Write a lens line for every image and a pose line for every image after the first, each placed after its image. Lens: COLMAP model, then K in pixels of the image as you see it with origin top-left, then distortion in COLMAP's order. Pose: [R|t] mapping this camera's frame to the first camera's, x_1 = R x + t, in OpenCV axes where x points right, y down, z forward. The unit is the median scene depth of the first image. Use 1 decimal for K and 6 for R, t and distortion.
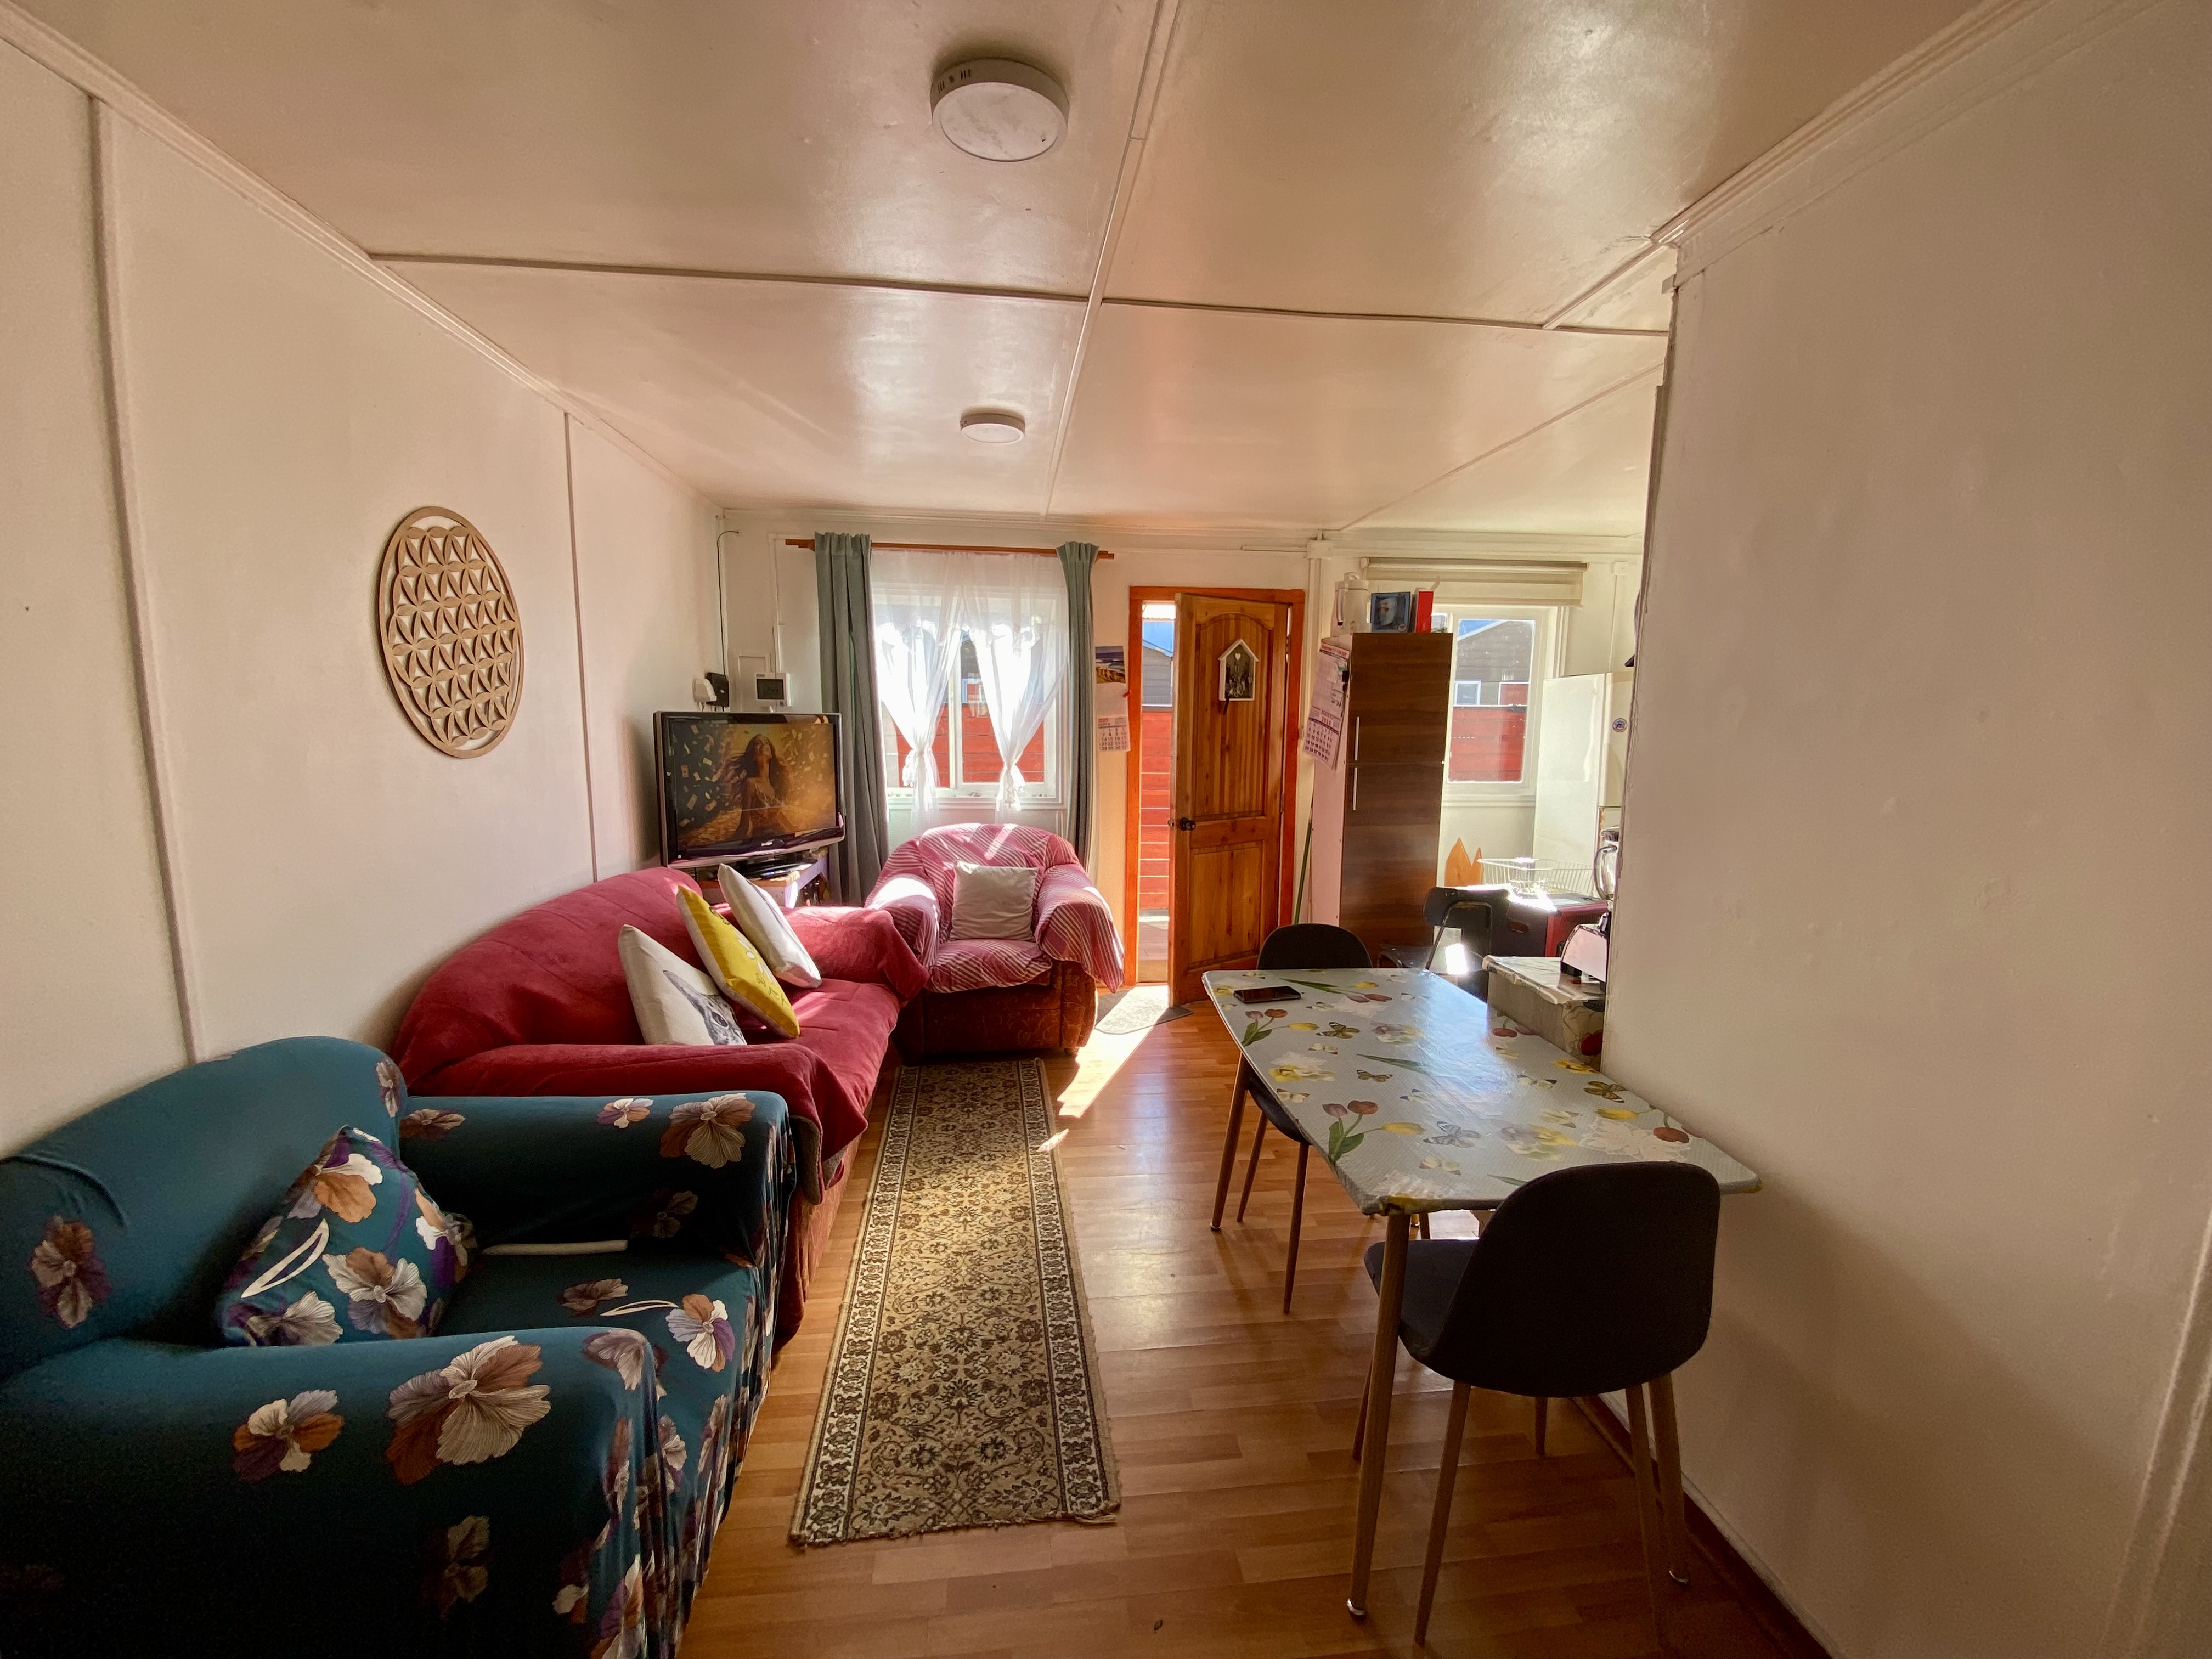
lens RADIAL K [[903.1, 0, 1101.9], [0, 903.1, 827.6], [0, 0, 1]] dist [-0.000133, -0.000018]
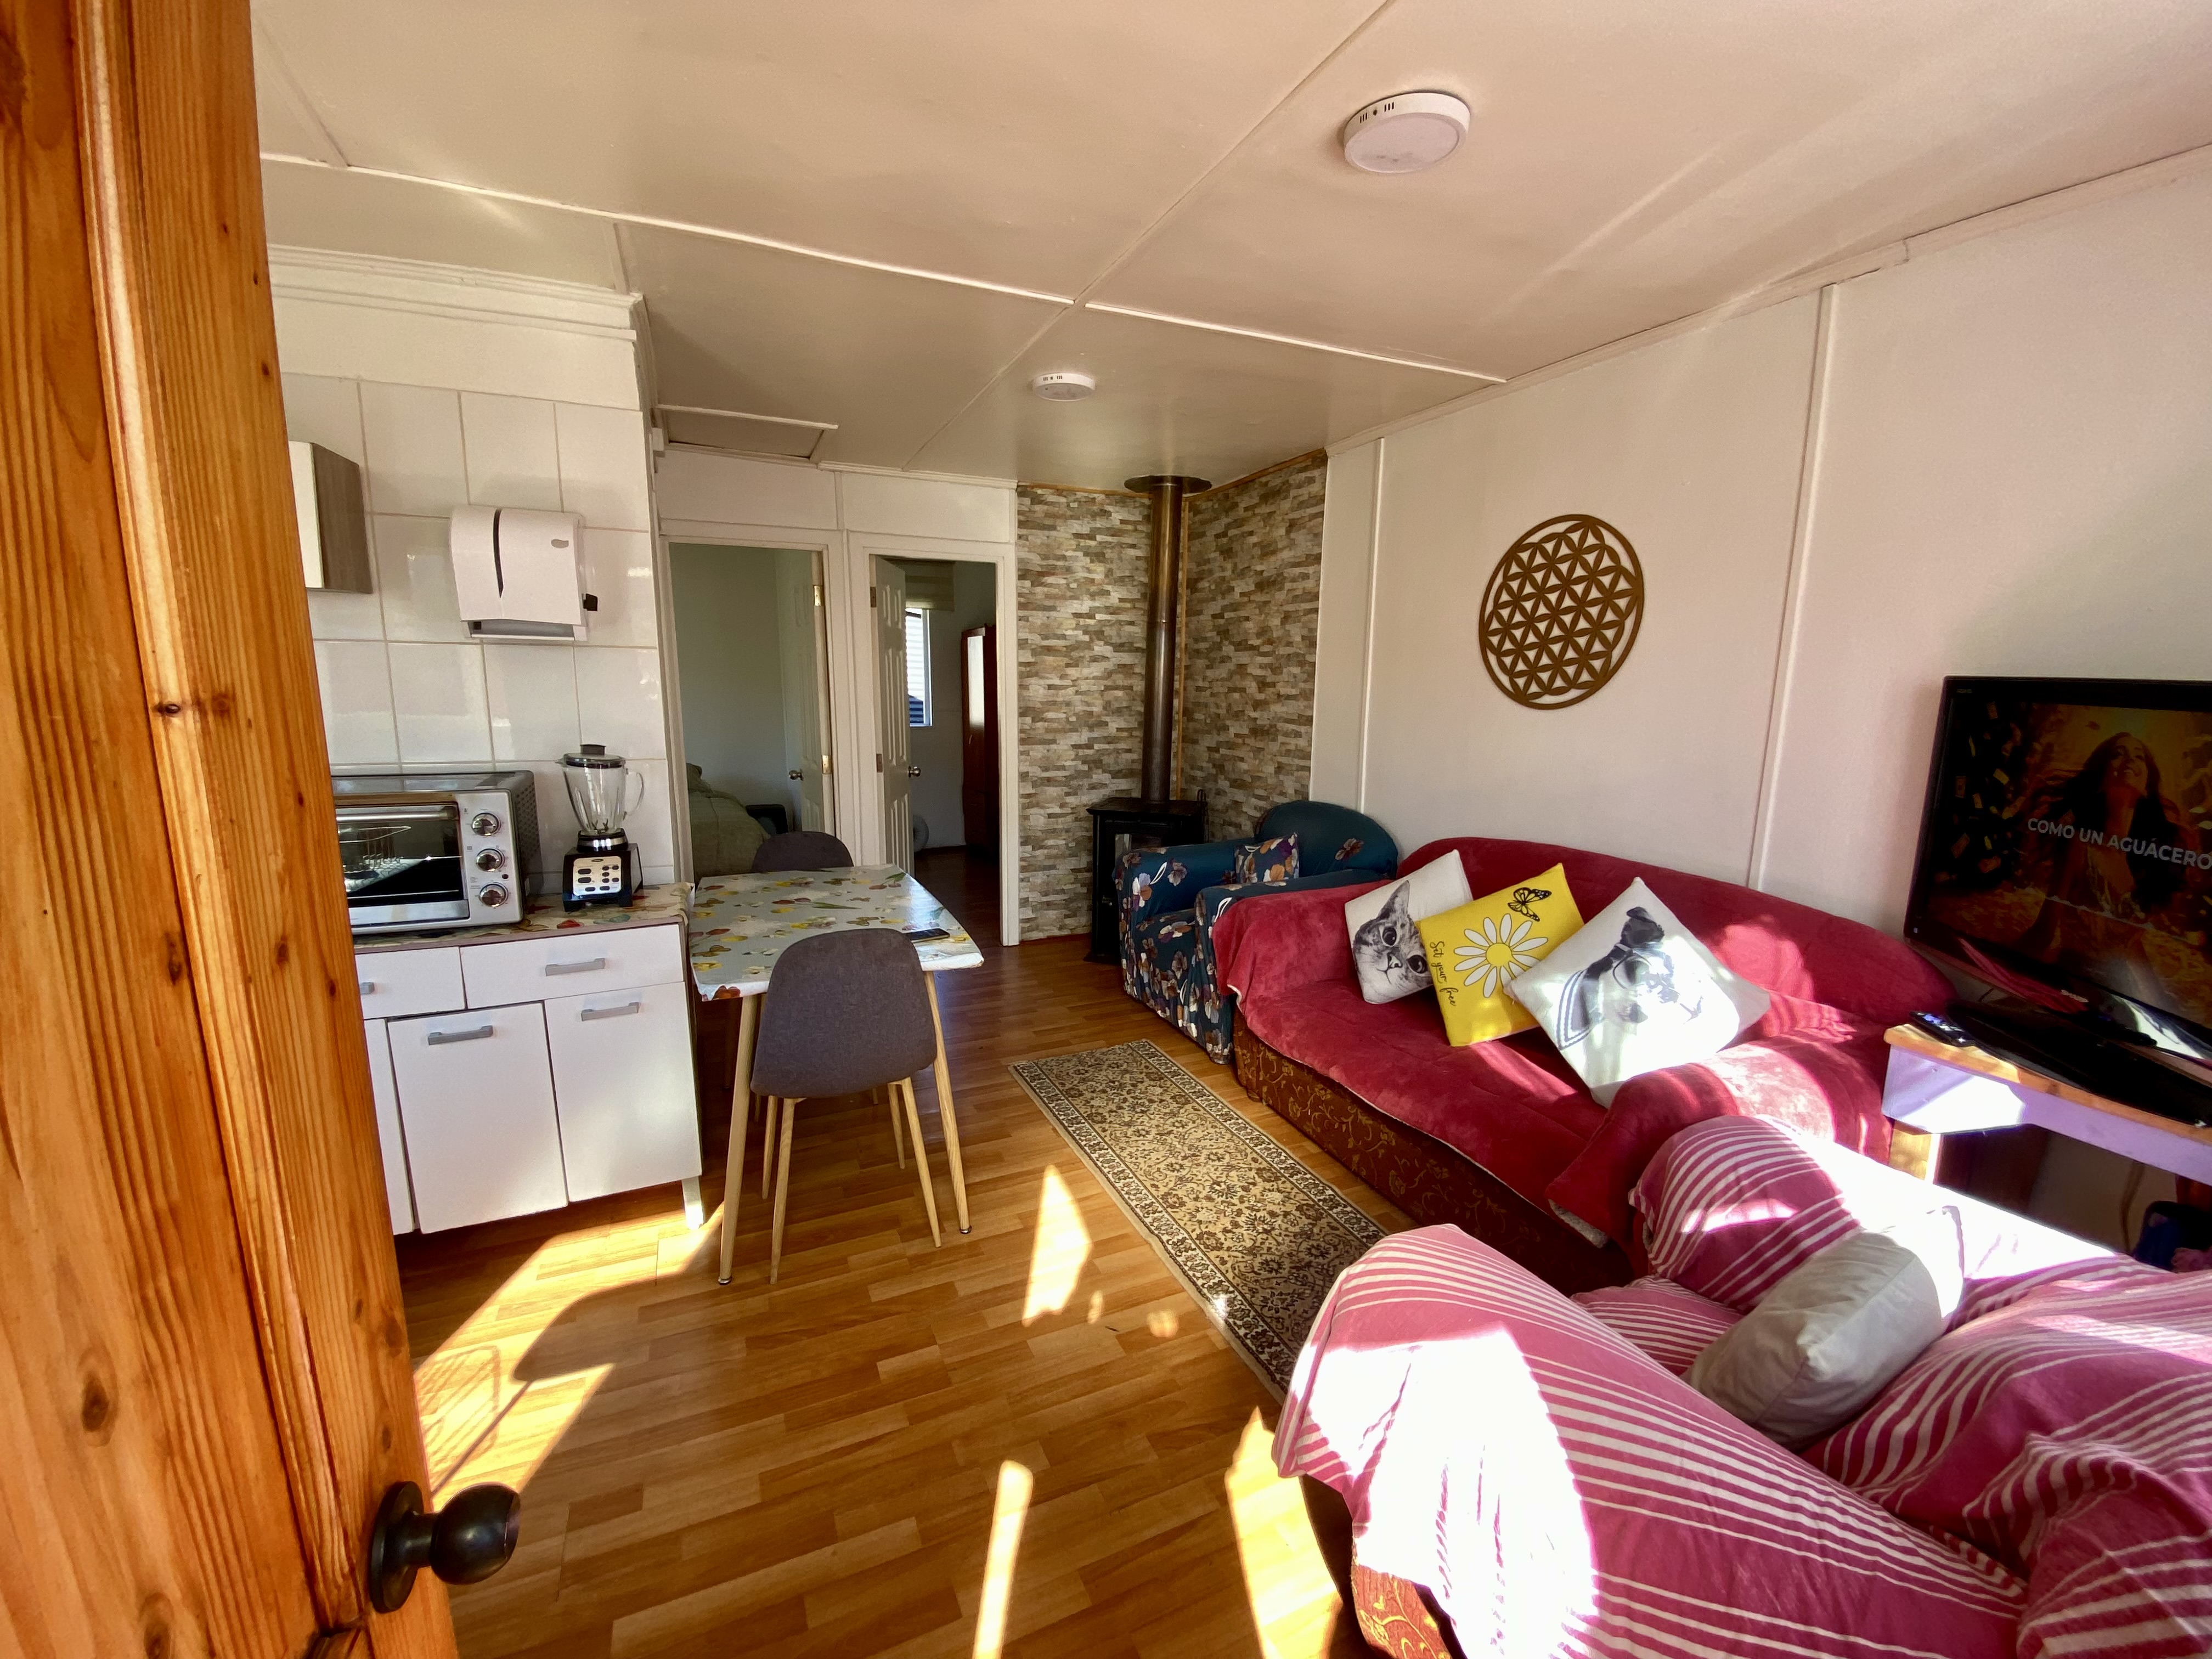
lens RADIAL K [[903.1, 0, 1106.3], [0, 903.1, 824.1], [0, 0, 1]] dist [-0.000133, -0.000018]
pose [[-0.955417, 0.028970, -0.293836, 0.219263], [-0.058159, 0.957213, 0.283480, -0.191995], [0.289476, 0.287931, -0.912852, 1.576060]]
